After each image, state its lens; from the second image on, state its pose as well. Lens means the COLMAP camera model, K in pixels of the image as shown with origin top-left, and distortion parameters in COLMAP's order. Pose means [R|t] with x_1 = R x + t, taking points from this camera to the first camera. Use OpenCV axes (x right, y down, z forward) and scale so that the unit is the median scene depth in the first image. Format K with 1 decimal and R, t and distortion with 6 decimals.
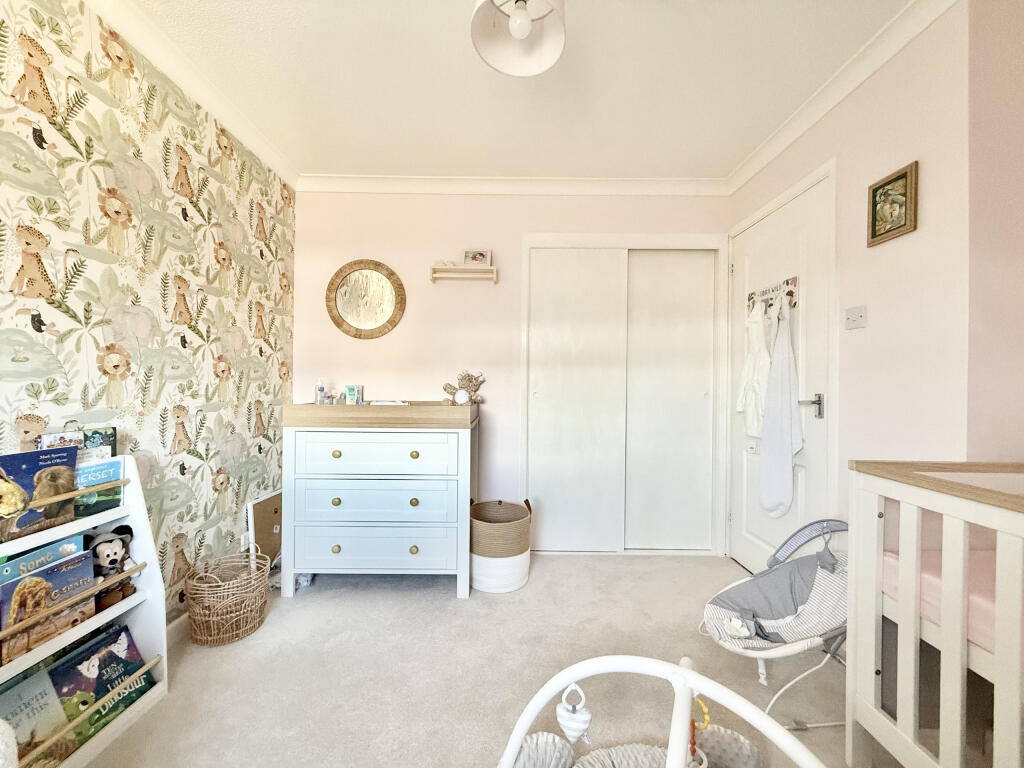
lens RADIAL K [[405.7, 0, 512.0], [0, 405.7, 384.0], [0, 0, 1]] dist [0.000447, -0.000046]
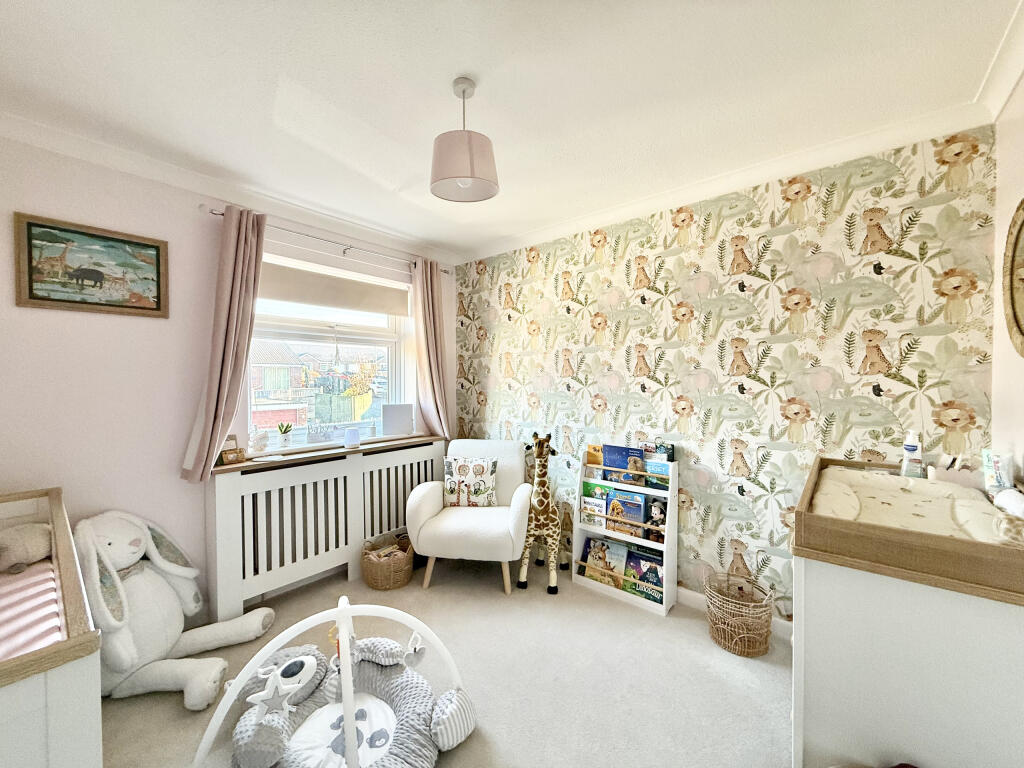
lens RADIAL K [[405.7, 0, 512.0], [0, 405.7, 384.0], [0, 0, 1]] dist [0.000447, -0.000046]
pose [[-0.643399, 0.004145, -0.765519, 0.712234], [-0.001070, 0.999979, 0.006314, -0.149077], [0.765530, 0.004881, -0.643382, 1.483980]]
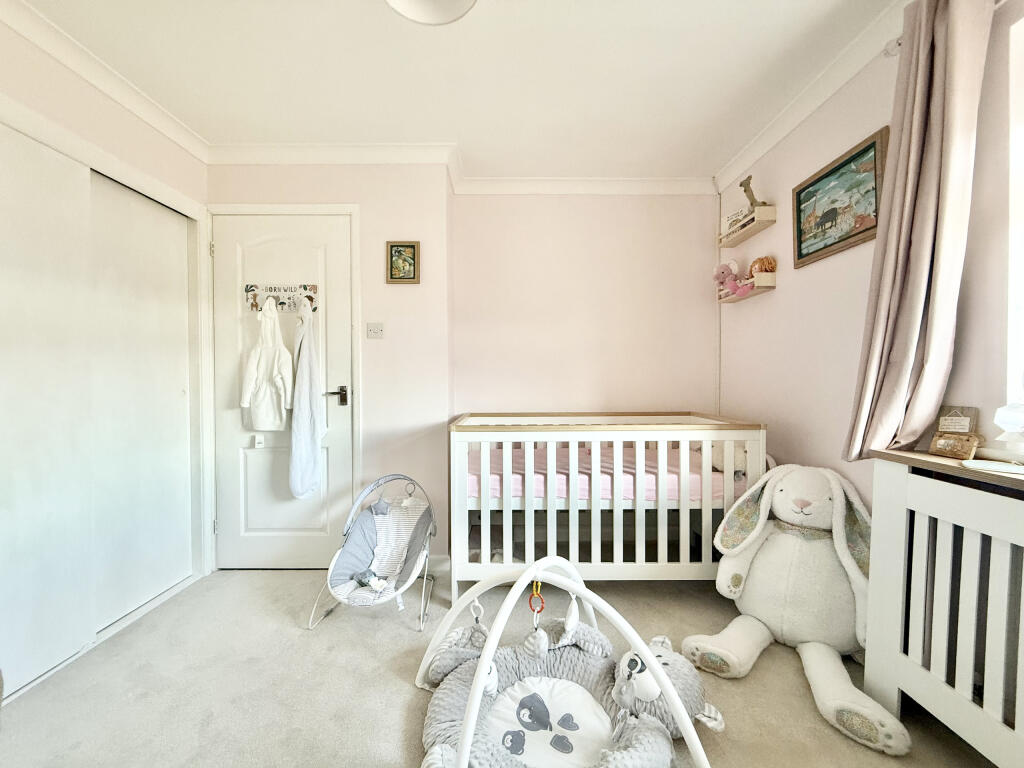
lens RADIAL K [[405.7, 0, 512.0], [0, 405.7, 384.0], [0, 0, 1]] dist [0.000447, -0.000046]
pose [[-0.000308, -0.024284, 0.999705, -0.627437], [0.002962, 0.999701, 0.024285, -0.013663], [-0.999996, 0.002968, -0.000236, 0.606186]]
